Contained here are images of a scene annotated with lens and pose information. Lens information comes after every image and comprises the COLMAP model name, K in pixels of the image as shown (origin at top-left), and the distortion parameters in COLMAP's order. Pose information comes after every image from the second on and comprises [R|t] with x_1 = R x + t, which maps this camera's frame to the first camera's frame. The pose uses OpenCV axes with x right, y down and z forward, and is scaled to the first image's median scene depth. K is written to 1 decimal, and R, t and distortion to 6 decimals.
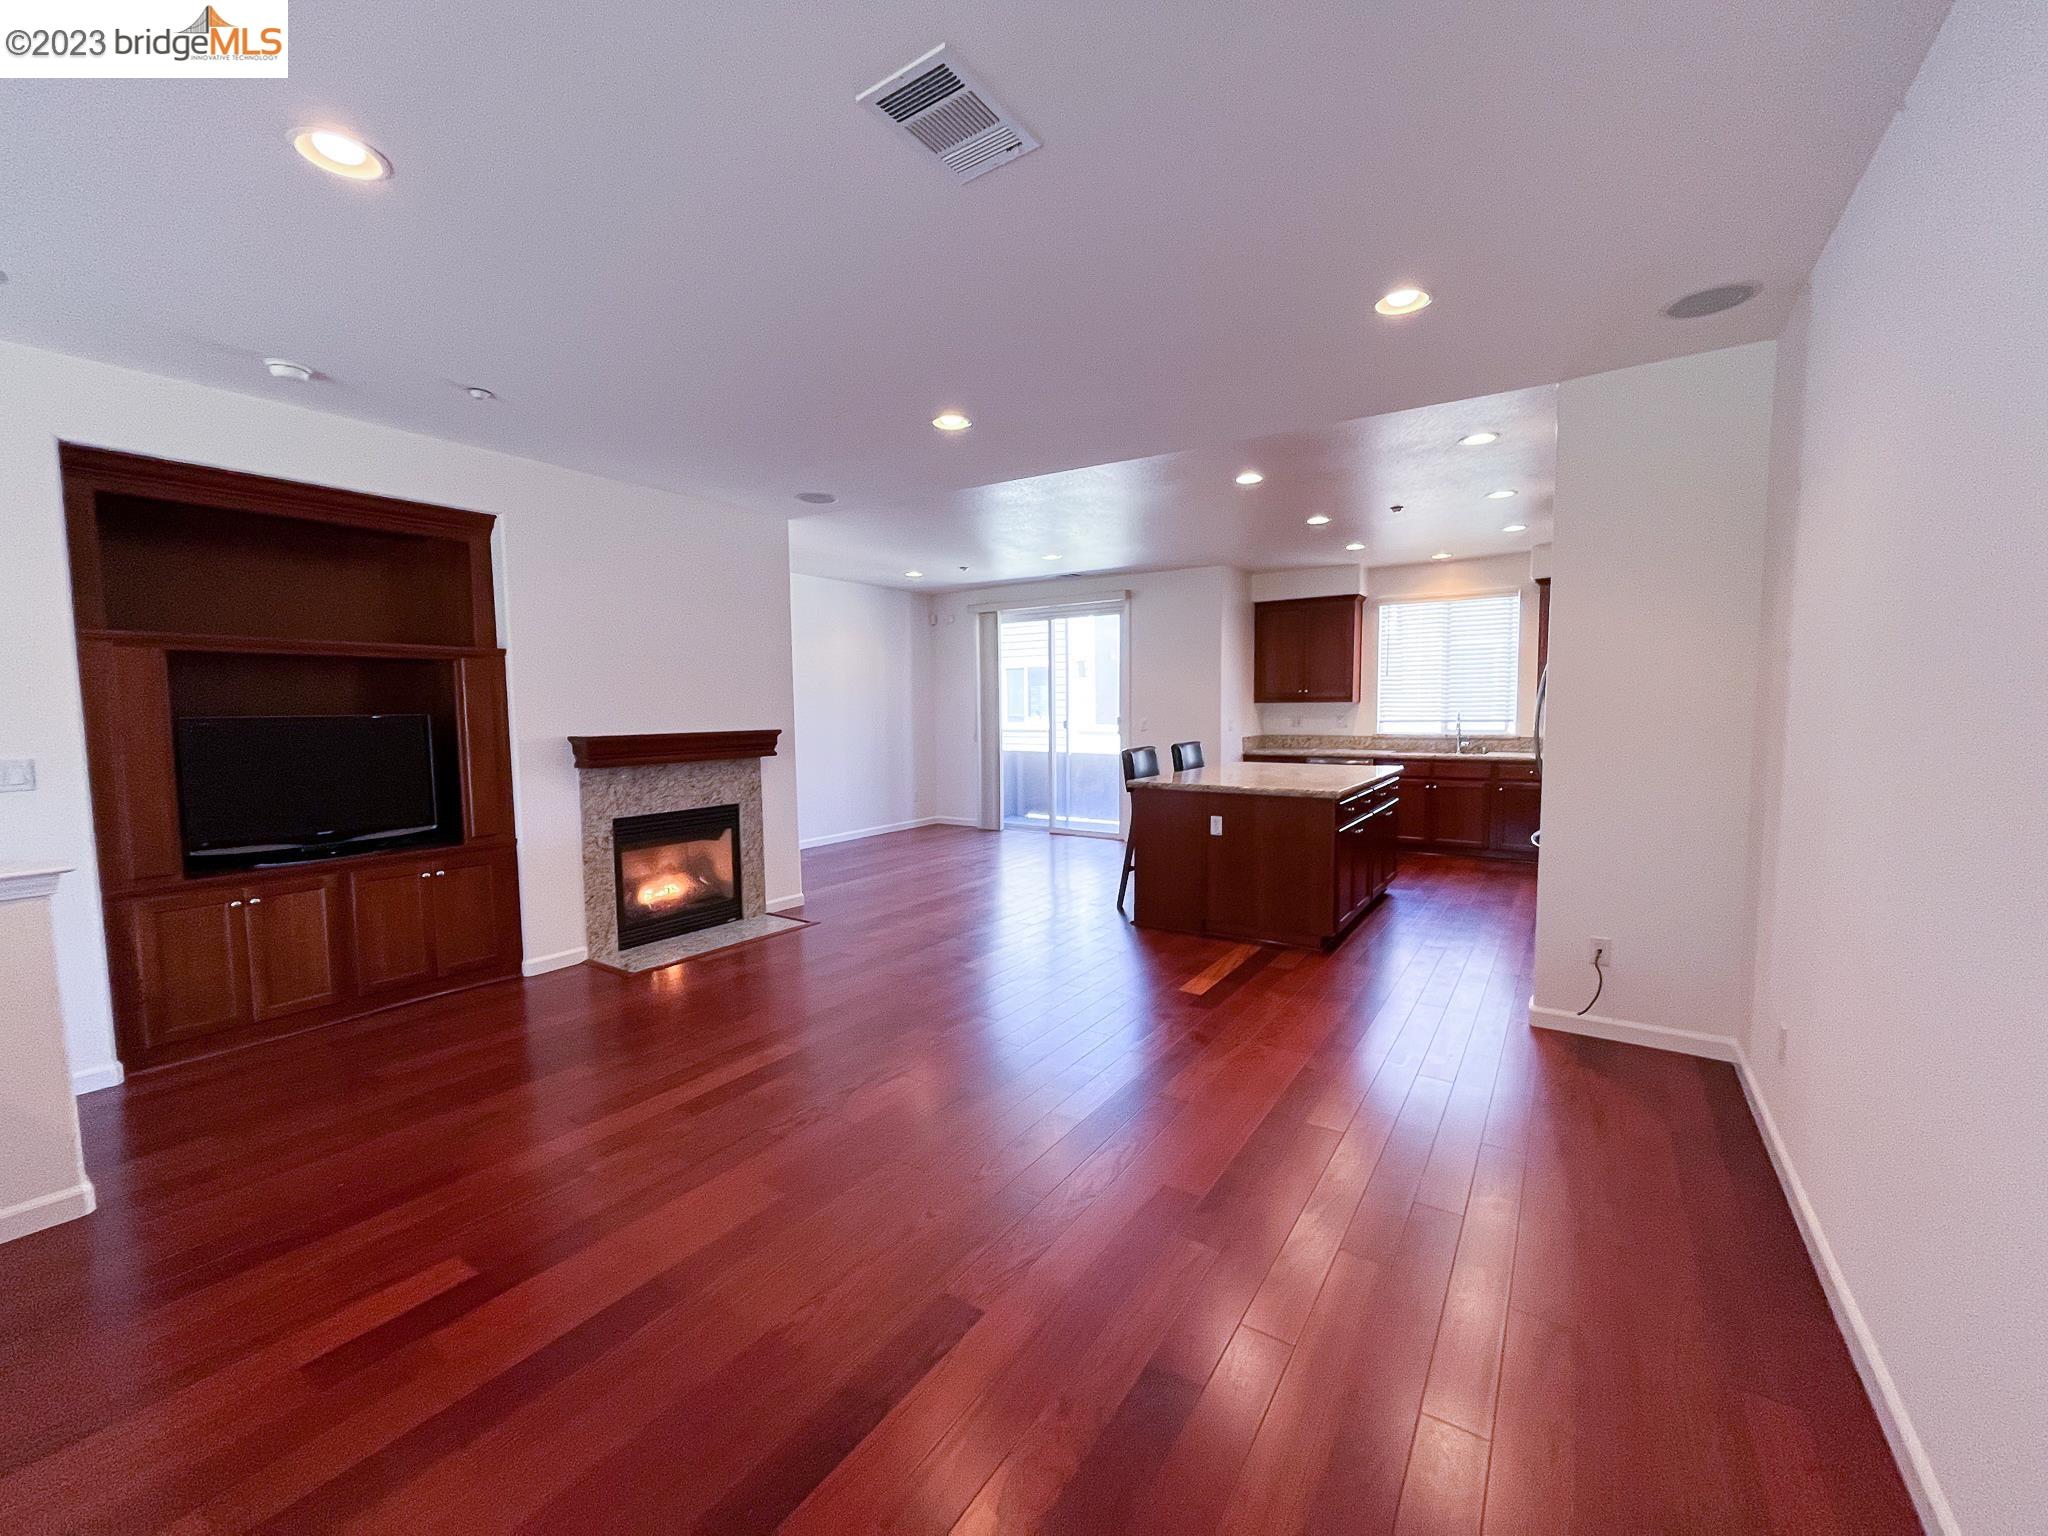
lens RADIAL K [[830.3, 0, 1008.0], [0, 830.3, 772.9], [0, 0, 1]] dist [0.001072, -0.001882]
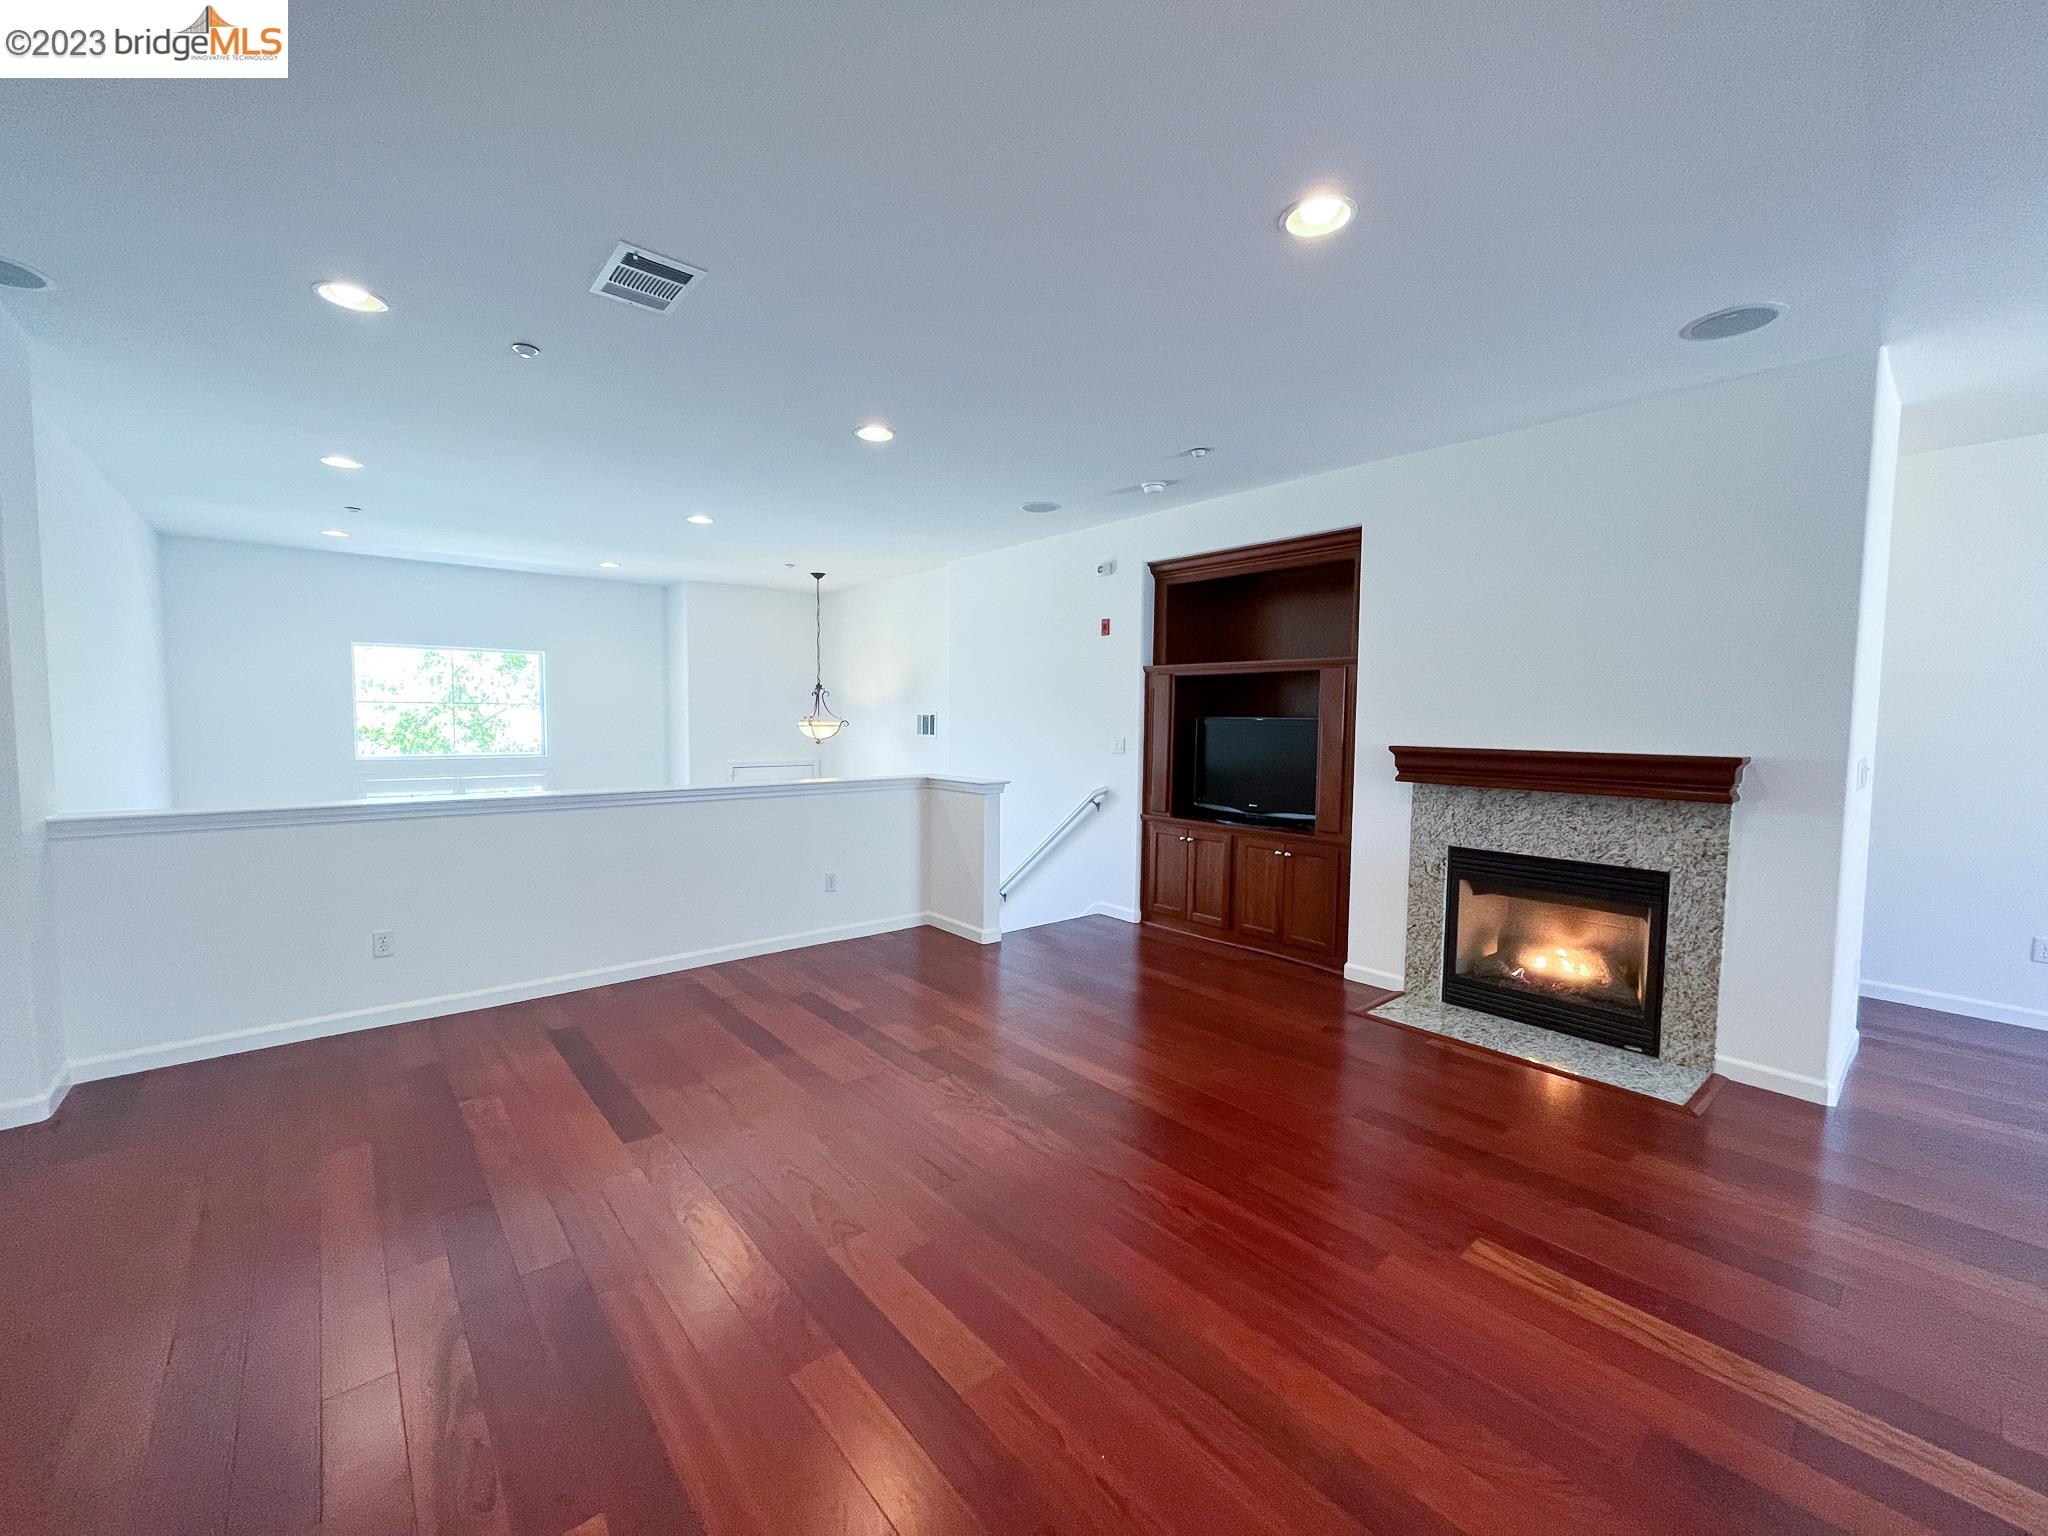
lens RADIAL K [[830.3, 0, 1018.4], [0, 830.3, 767.2], [0, 0, 1]] dist [0.001072, -0.001882]
pose [[-0.260052, 0.068487, -0.963163, 0.444703], [-0.083803, 0.992117, 0.093173, -0.065724], [0.961951, 0.104946, -0.252263, 0.777349]]
